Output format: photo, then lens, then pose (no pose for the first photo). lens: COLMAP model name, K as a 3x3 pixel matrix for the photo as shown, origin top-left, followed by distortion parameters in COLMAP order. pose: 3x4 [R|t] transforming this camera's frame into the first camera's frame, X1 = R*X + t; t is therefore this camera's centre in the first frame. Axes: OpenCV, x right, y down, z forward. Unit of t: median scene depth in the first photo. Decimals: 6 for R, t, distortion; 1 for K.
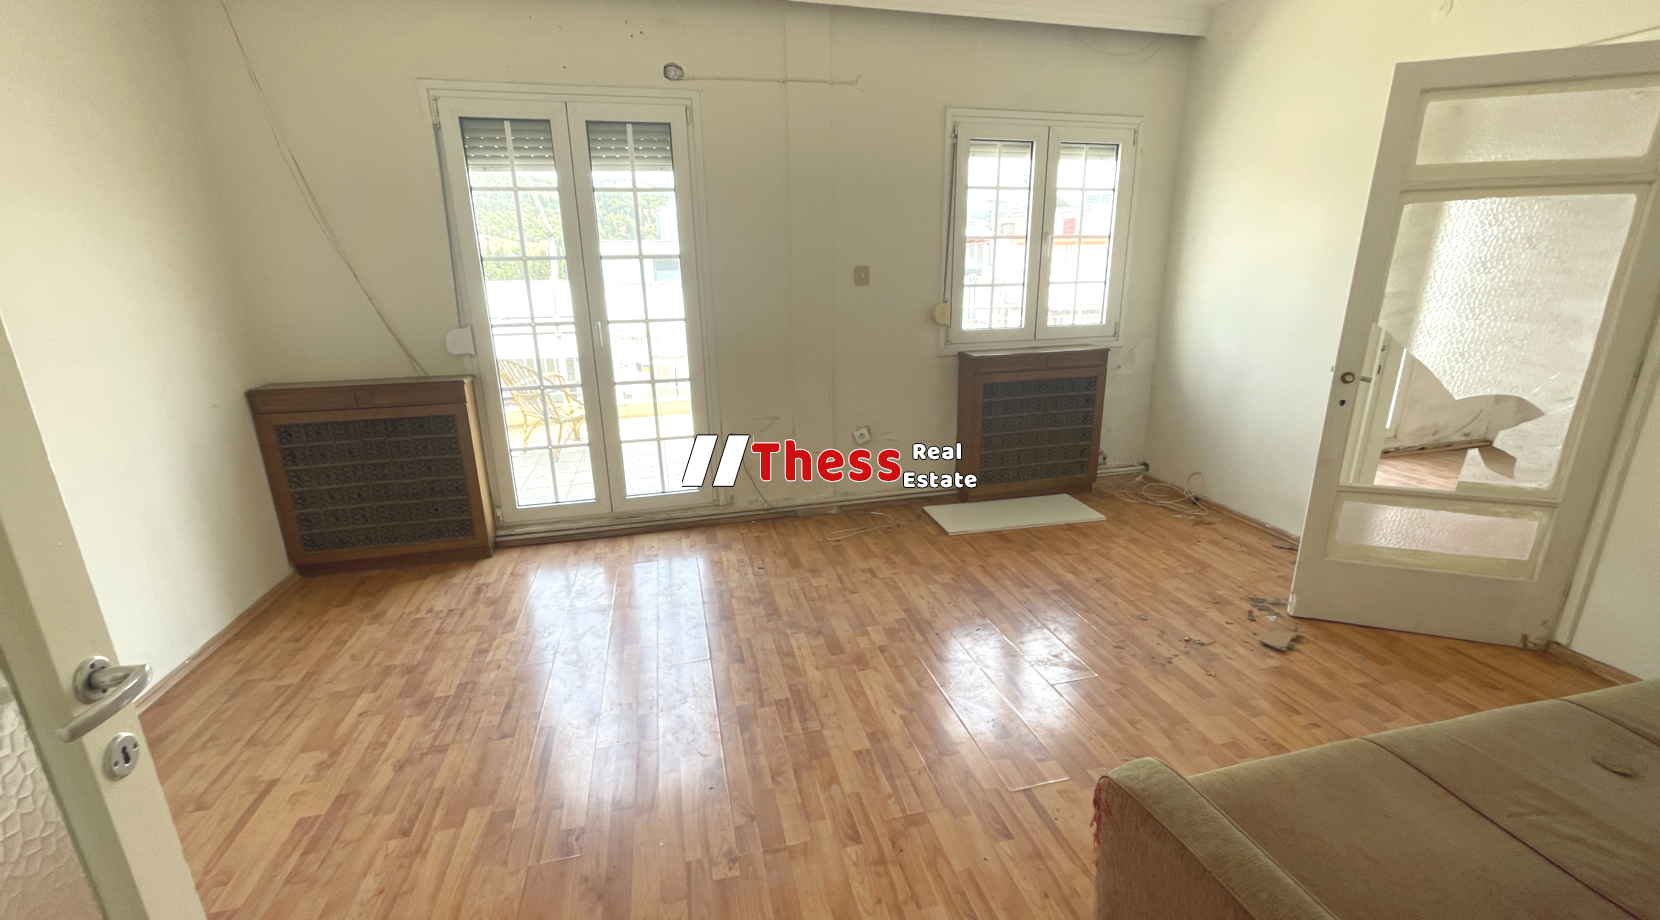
lens RADIAL K [[668.1, 0, 830.0], [0, 668.1, 460.0], [0, 0, 1]] dist [-0.001284, -0.000510]
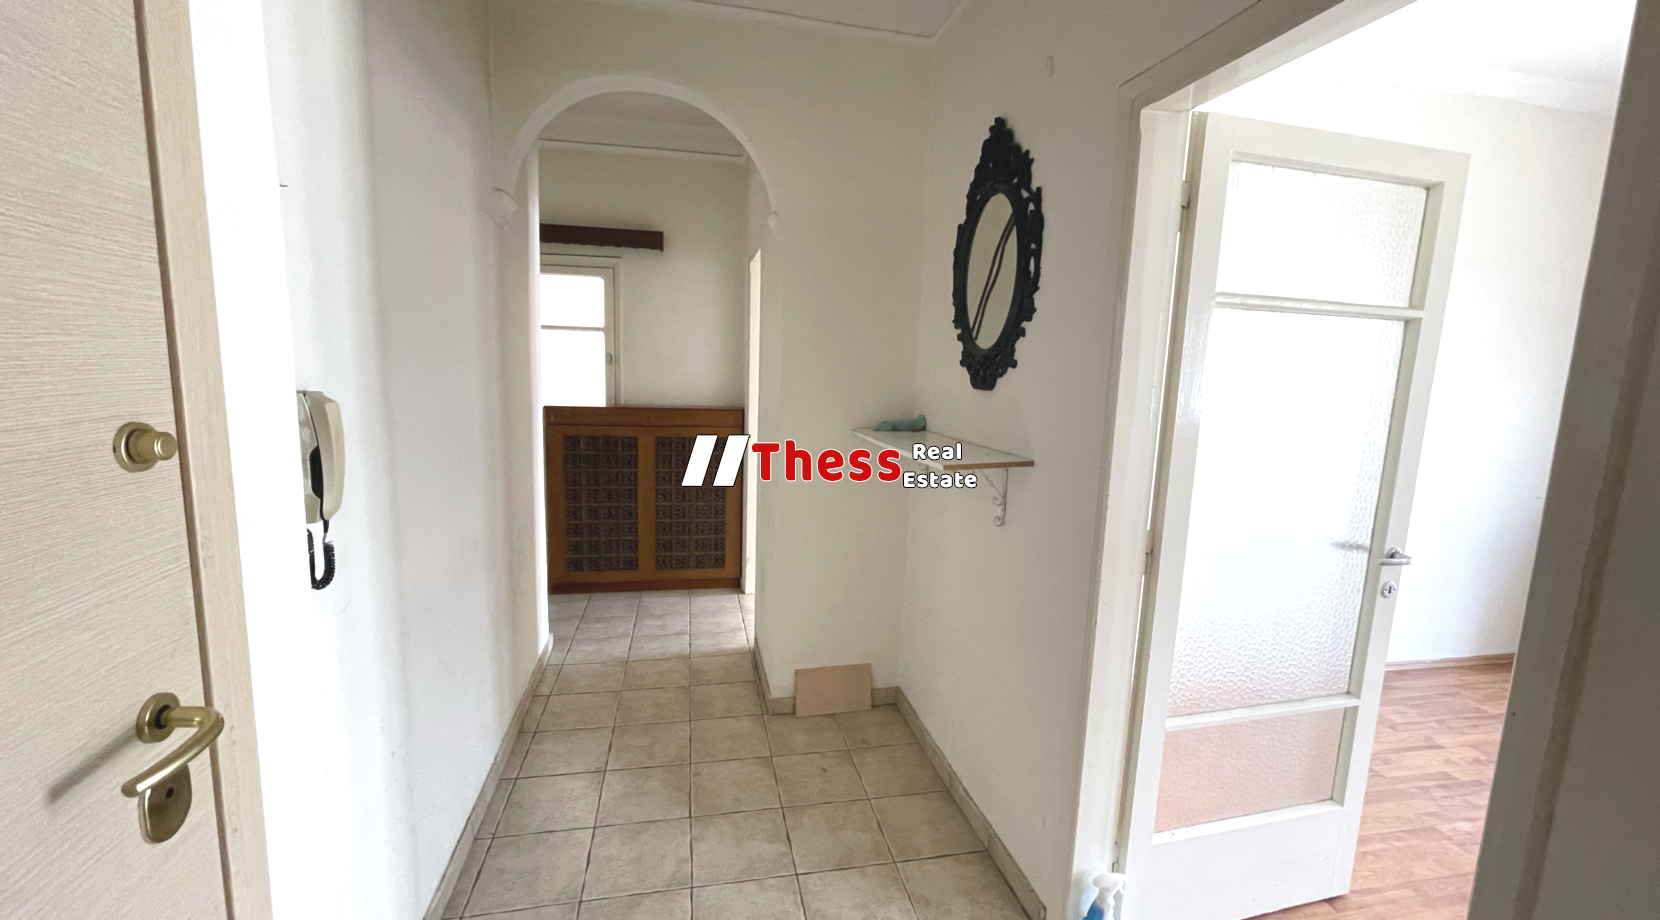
lens RADIAL K [[682.8, 0, 830.0], [0, 682.8, 460.0], [0, 0, 1]] dist [0.002548, 0.000346]
pose [[-0.032280, 0.151606, -0.987914, 0.303115], [-0.307741, 0.938902, 0.154140, 0.048590], [0.950922, 0.308997, 0.016348, -0.244713]]
